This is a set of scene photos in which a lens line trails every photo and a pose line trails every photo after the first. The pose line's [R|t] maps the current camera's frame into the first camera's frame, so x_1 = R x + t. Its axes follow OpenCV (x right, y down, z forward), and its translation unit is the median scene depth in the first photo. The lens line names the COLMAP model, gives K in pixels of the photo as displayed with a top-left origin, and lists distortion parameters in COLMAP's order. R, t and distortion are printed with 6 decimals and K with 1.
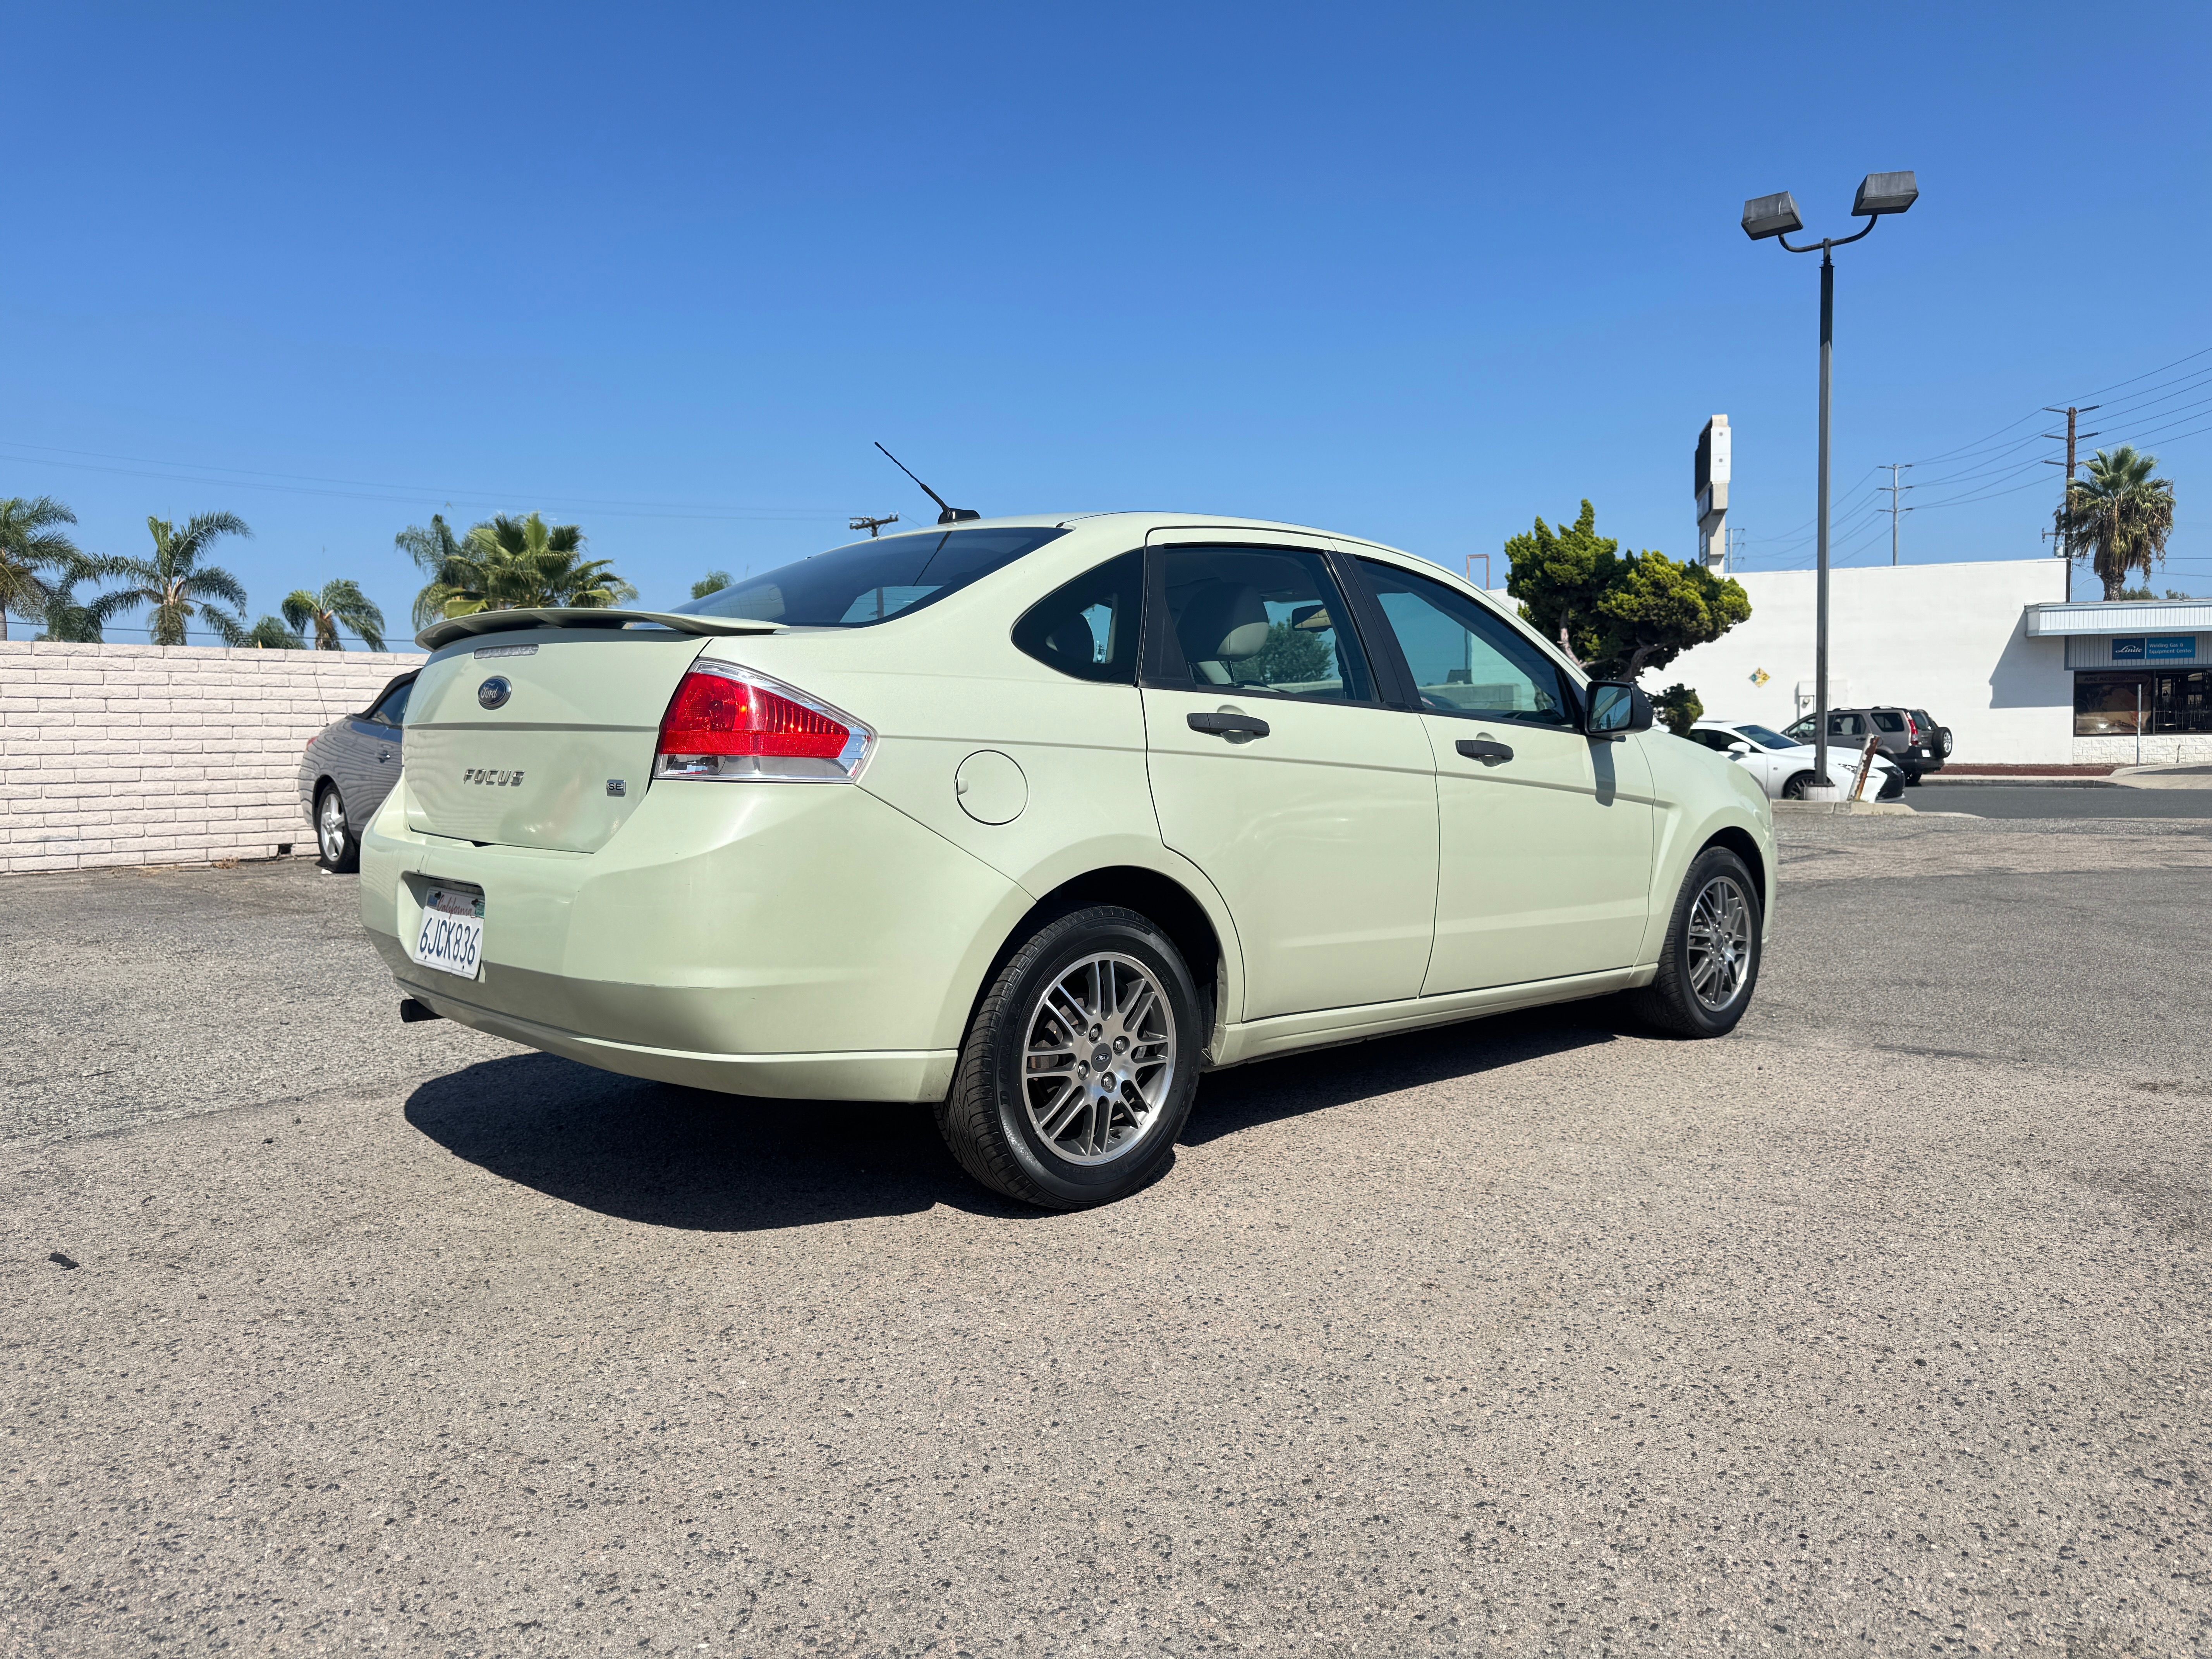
lens RADIAL K [[1562.4, 0, 1109.1], [0, 1562.4, 828.3], [0, 0, 1]] dist [0.043089, -0.054271]
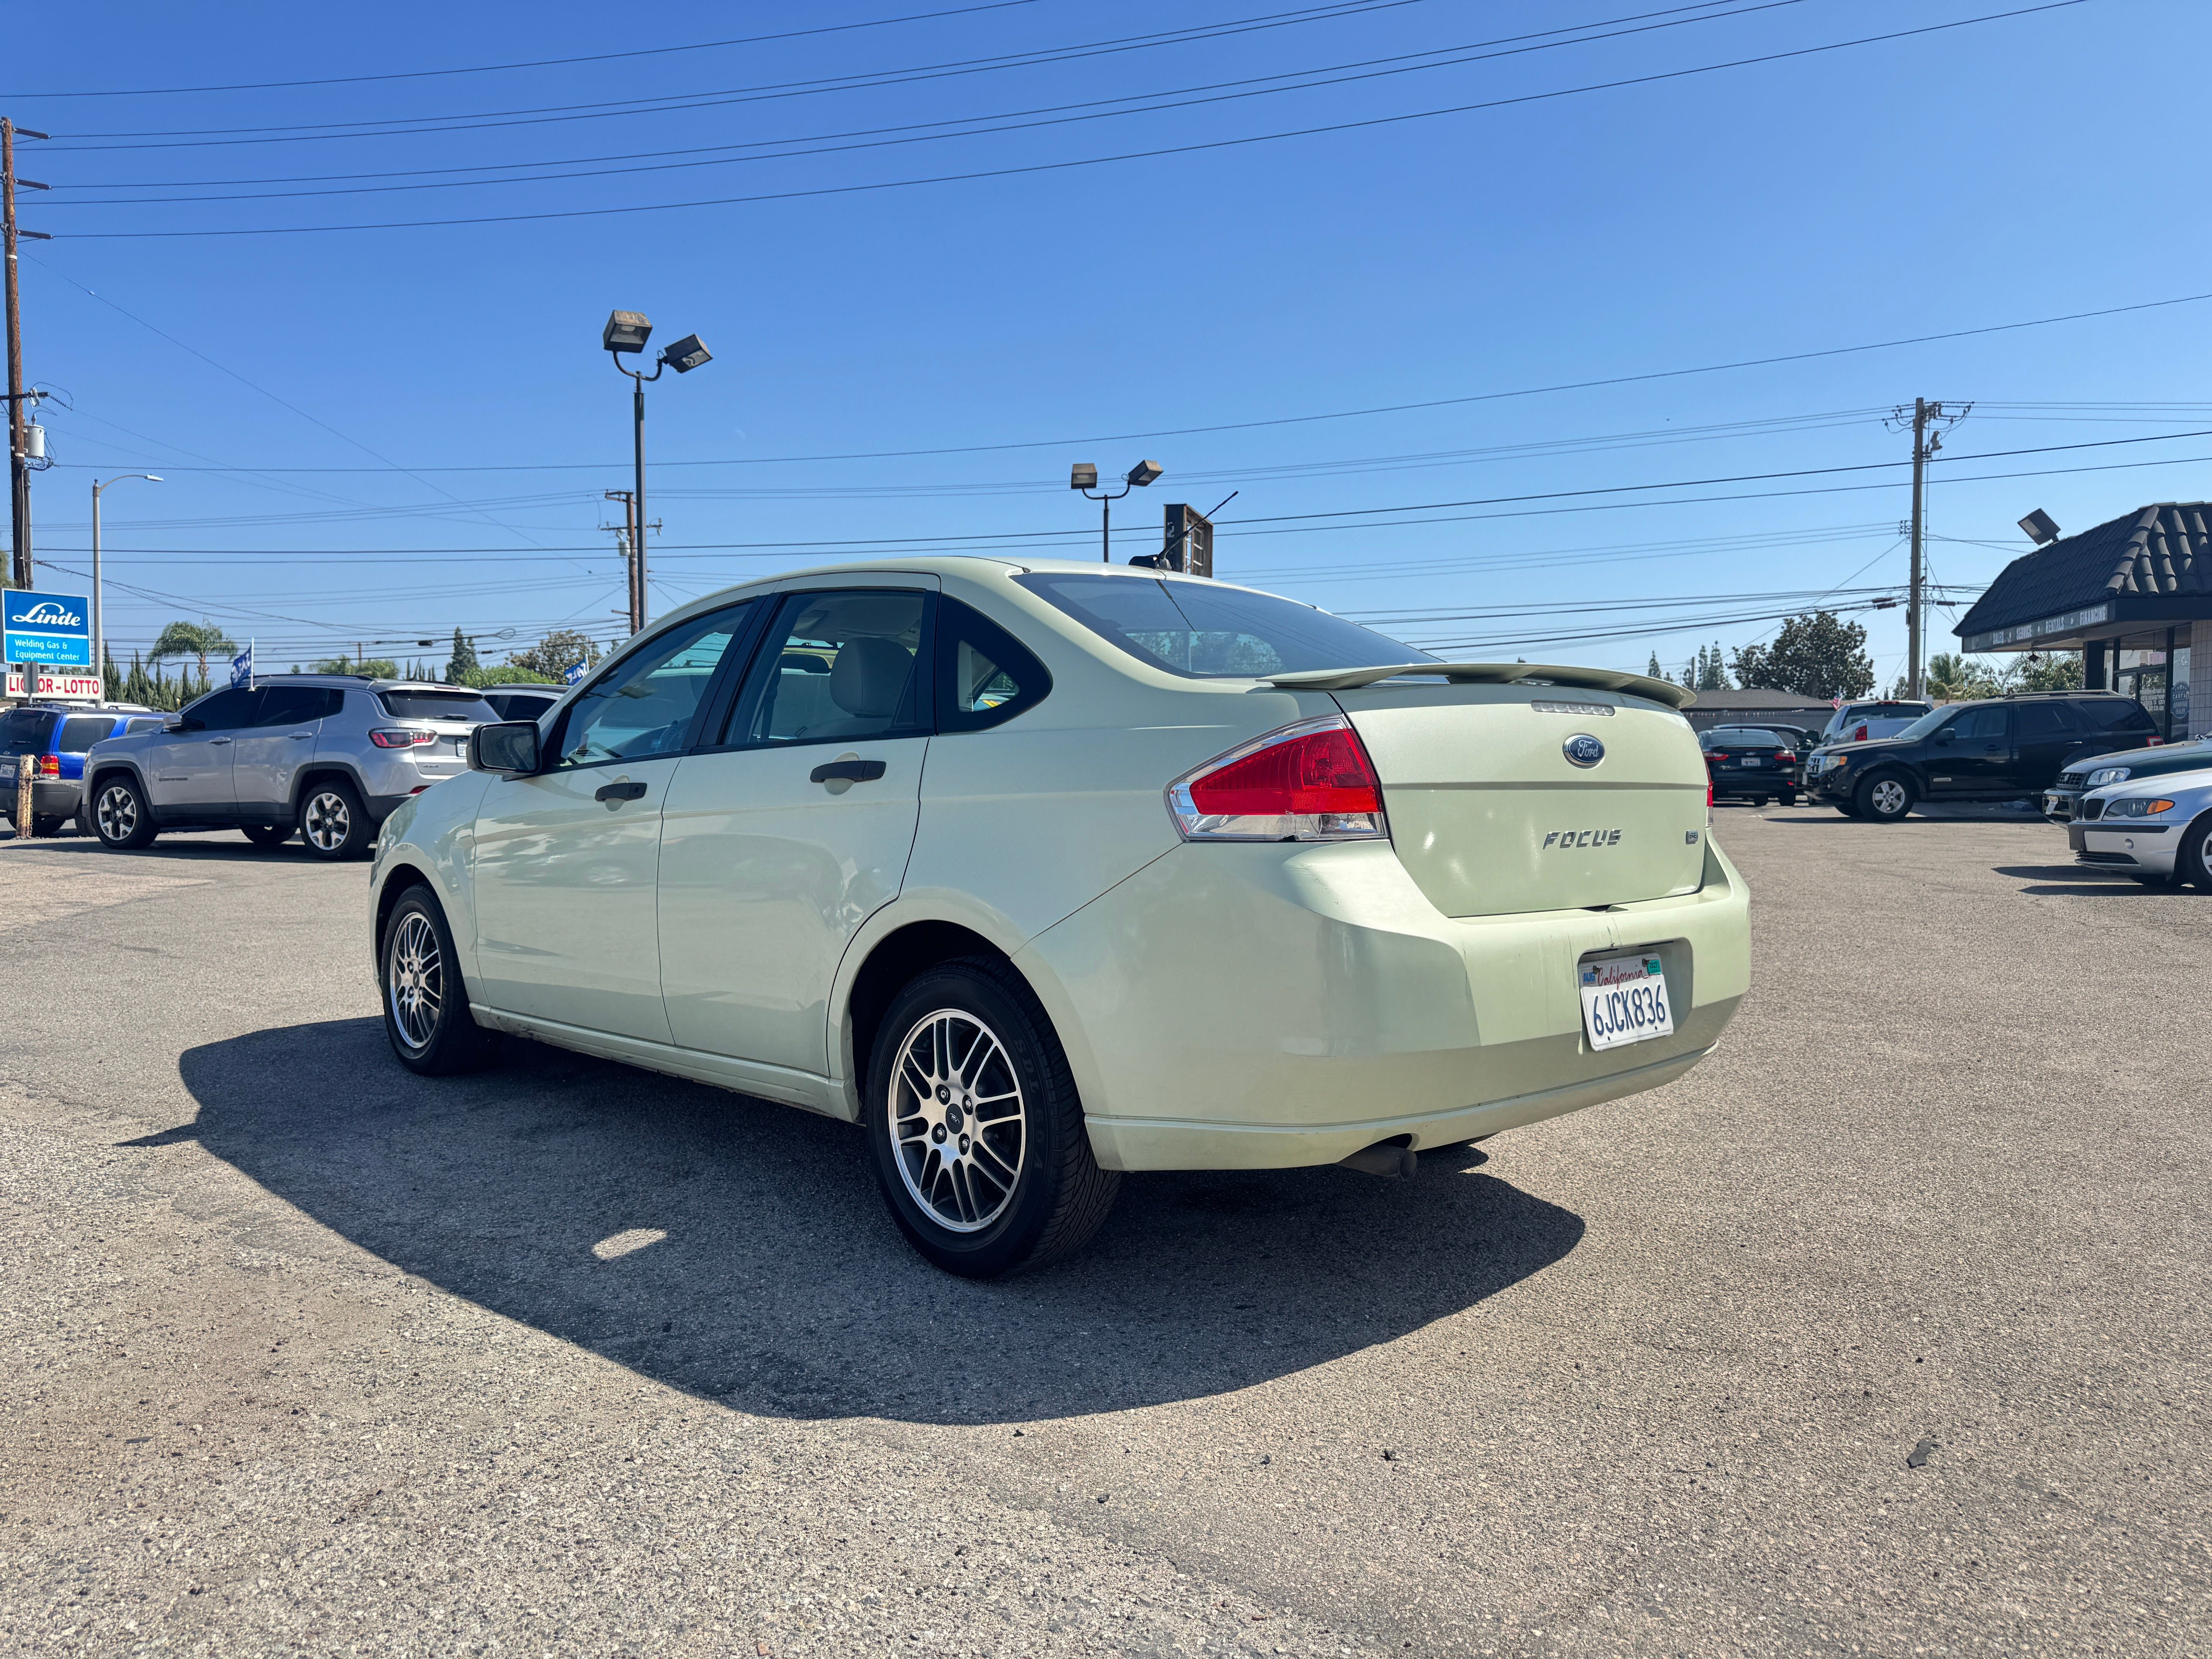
lens RADIAL K [[1550.2, 0, 1113.5], [0, 1550.2, 802.4], [0, 0, 1]] dist [0.049270, -0.040714]
pose [[0.004182, -0.021088, 0.999769, -1.080719], [0.047291, 0.998663, 0.020867, -0.070592], [-0.998872, 0.047193, 0.005173, 1.033211]]
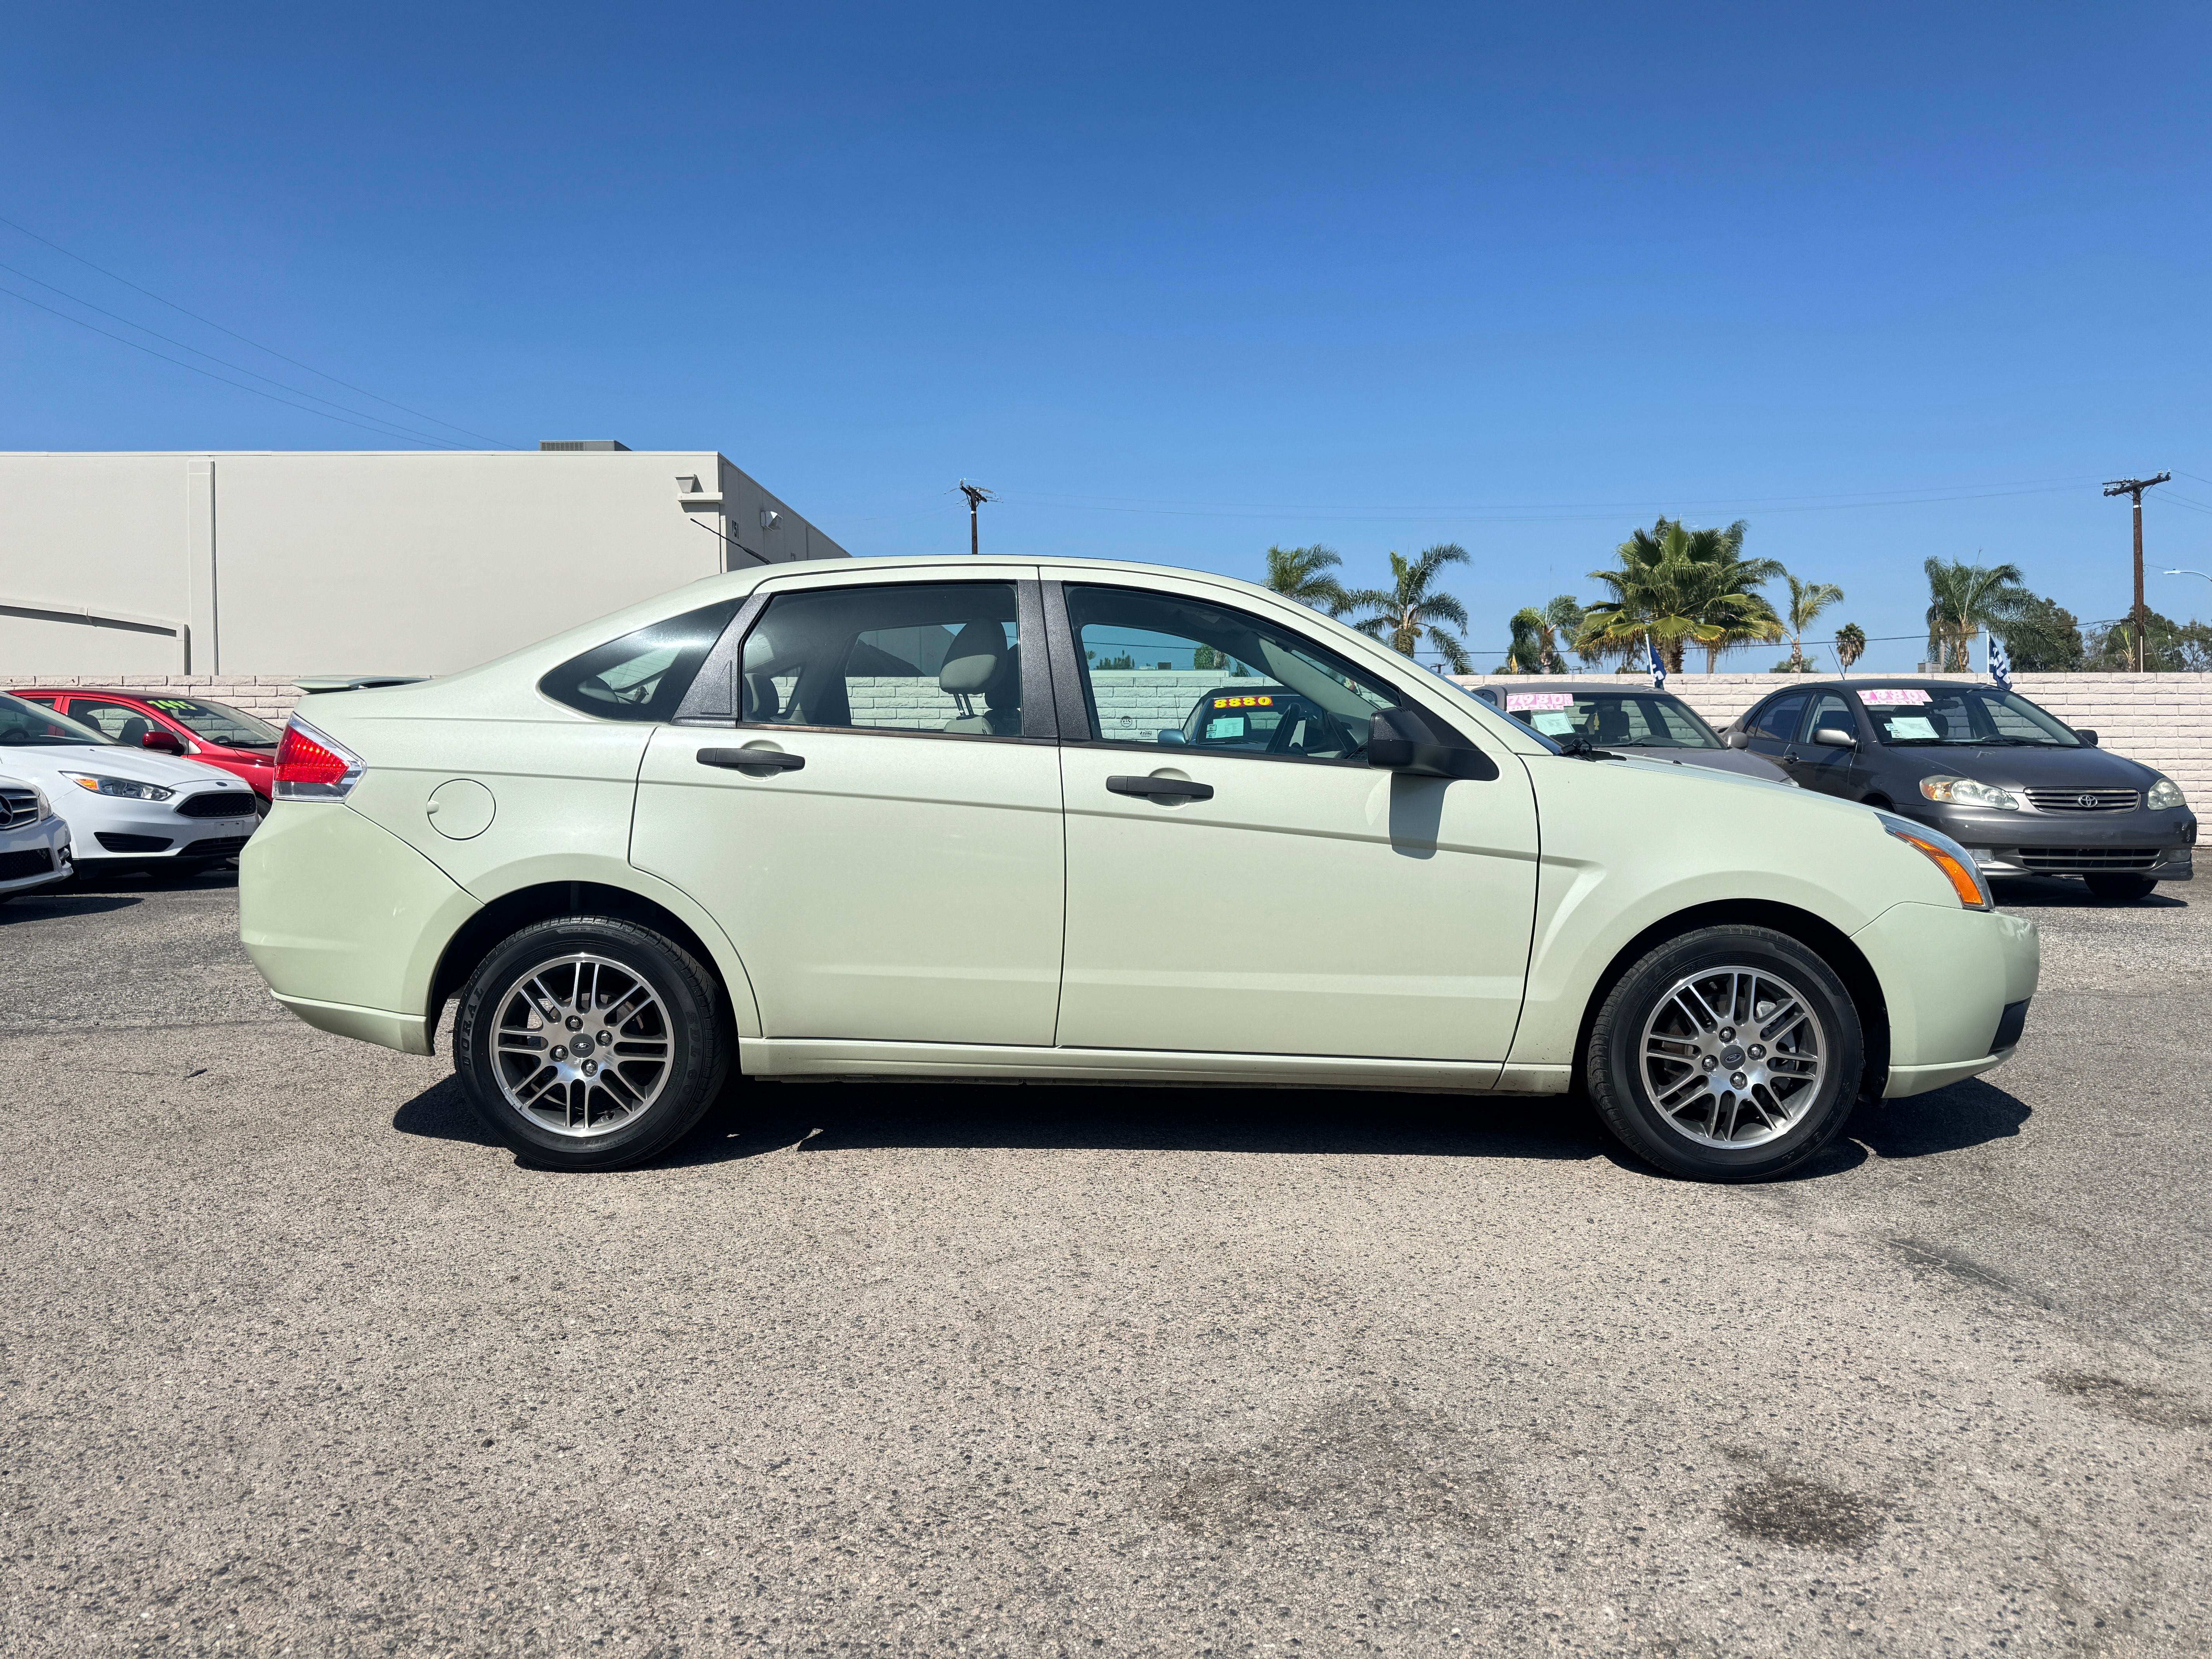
lens RADIAL K [[1562.4, 0, 1097.7], [0, 1562.4, 841.8], [0, 0, 1]] dist [0.043089, -0.054271]
pose [[0.716560, 0.047099, -0.695934, 0.874570], [-0.043324, 0.998797, 0.022987, -0.039377], [0.696179, 0.013679, 0.717738, 0.345862]]
